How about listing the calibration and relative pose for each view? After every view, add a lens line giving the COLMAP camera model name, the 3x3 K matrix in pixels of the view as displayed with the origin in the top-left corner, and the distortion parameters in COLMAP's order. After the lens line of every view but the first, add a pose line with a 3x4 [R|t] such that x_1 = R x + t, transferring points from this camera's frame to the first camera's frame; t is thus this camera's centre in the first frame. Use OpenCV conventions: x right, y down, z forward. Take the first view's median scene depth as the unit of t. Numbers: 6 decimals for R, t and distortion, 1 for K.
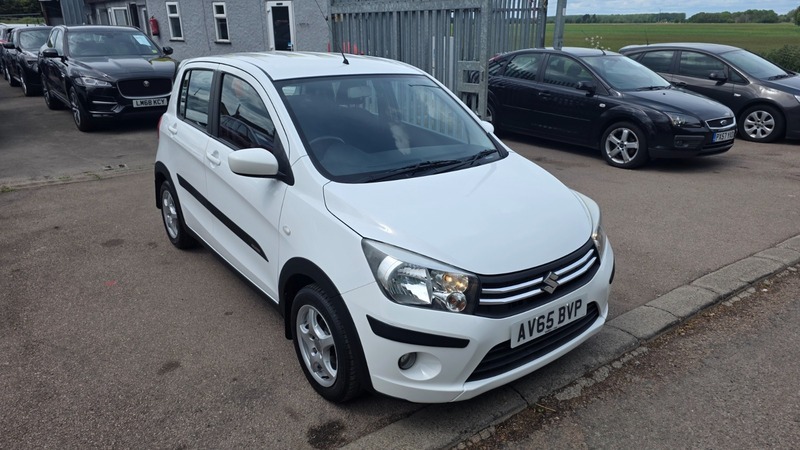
lens RADIAL K [[521.5, 0, 428.0], [0, 521.5, 208.5], [0, 0, 1]] dist [0.020579, -0.003091]
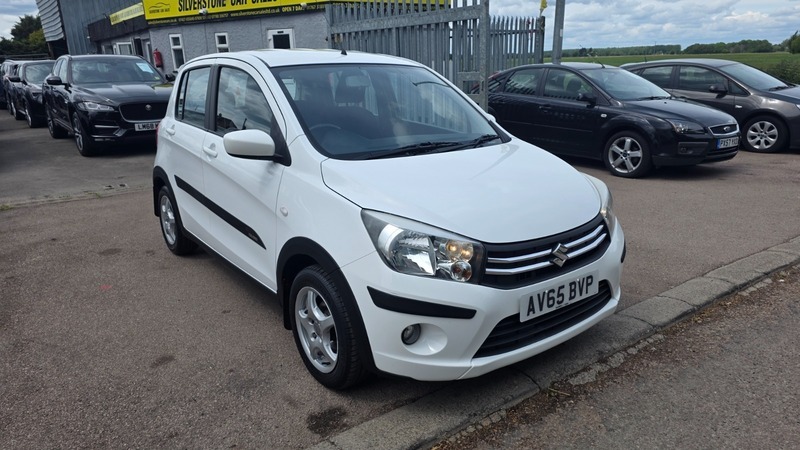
lens RADIAL K [[521.8, 0, 427.3], [0, 521.8, 212.8], [0, 0, 1]] dist [0.020249, -0.002979]
pose [[0.999721, -0.022499, -0.007150, 0.000976], [0.022092, 0.998366, -0.052691, 0.086644], [0.008324, 0.052518, 0.998585, 0.031886]]
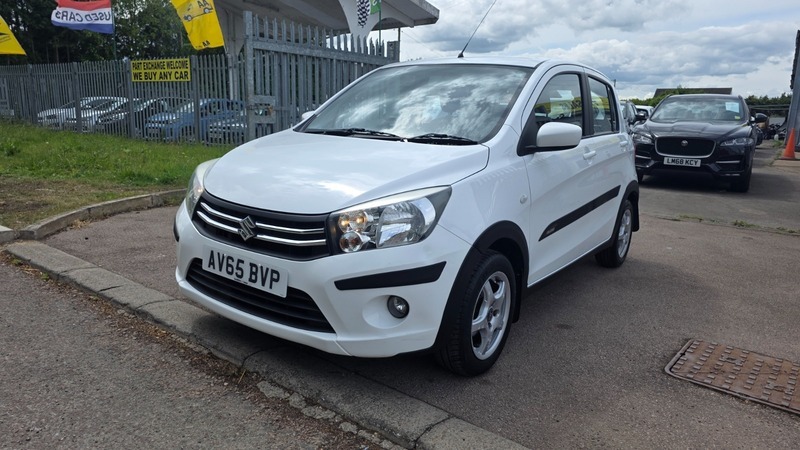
lens RADIAL K [[554.7, 0, 415.8], [0, 554.7, 215.4], [0, 0, 1]] dist [0.045834, -0.062372]
pose [[0.298176, 0.169097, -0.939413, 0.990221], [-0.331001, 0.941430, 0.064399, -0.034700], [0.895282, 0.291745, 0.336683, 0.732699]]
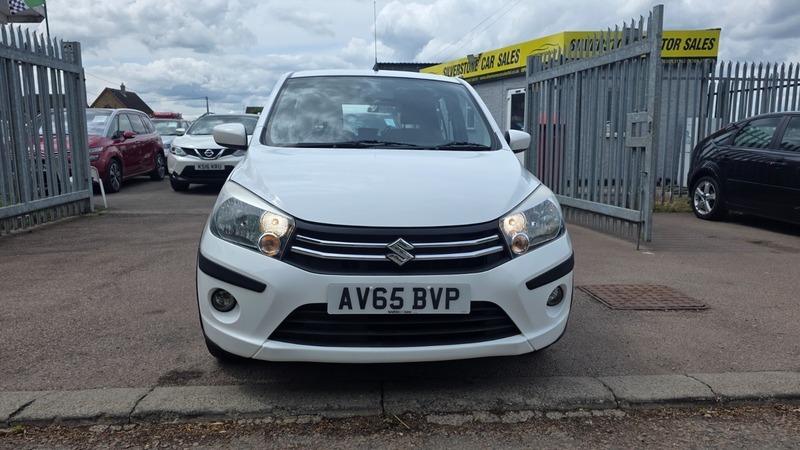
lens RADIAL K [[534.0, 0, 429.6], [0, 534.0, 206.9], [0, 0, 1]] dist [0.037290, -0.022239]
pose [[0.860832, 0.055236, -0.505882, 0.553566], [-0.155384, 0.975147, -0.157935, 0.157651], [0.484586, 0.214561, 0.848021, 0.225129]]
